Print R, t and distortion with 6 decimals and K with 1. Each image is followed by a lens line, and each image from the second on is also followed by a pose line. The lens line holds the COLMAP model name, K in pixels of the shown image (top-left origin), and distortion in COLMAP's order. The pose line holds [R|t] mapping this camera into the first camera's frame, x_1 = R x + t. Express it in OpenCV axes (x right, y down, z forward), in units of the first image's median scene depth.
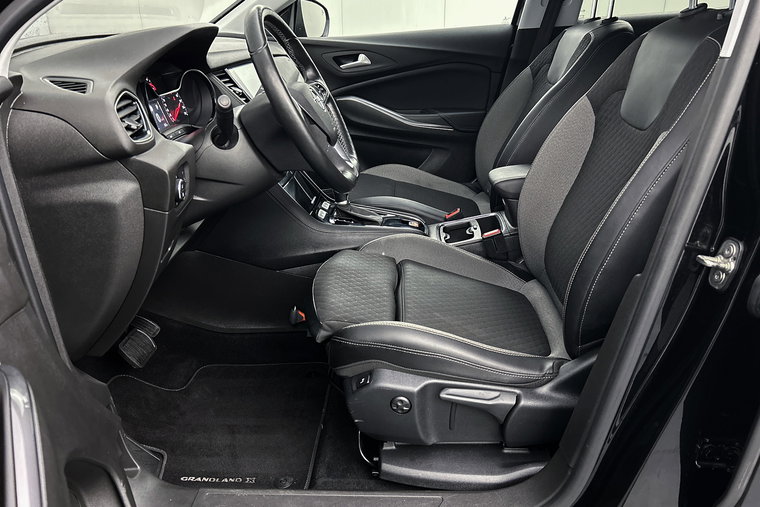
lens RADIAL K [[563.7, 0, 383.6], [0, 563.7, 254.5], [0, 0, 1]] dist [0.053500, -0.059313]
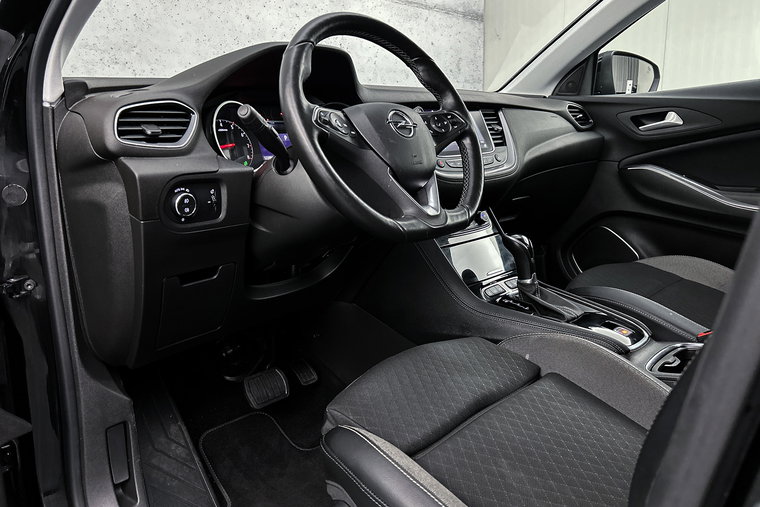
lens RADIAL K [[563.7, 0, 379.4], [0, 563.7, 253.2], [0, 0, 1]] dist [0.053500, -0.059313]
pose [[0.743094, 0.127999, -0.656832, 0.197715], [-0.235787, 0.968671, -0.077986, -0.017258], [0.626272, 0.212823, 0.749993, 0.221431]]
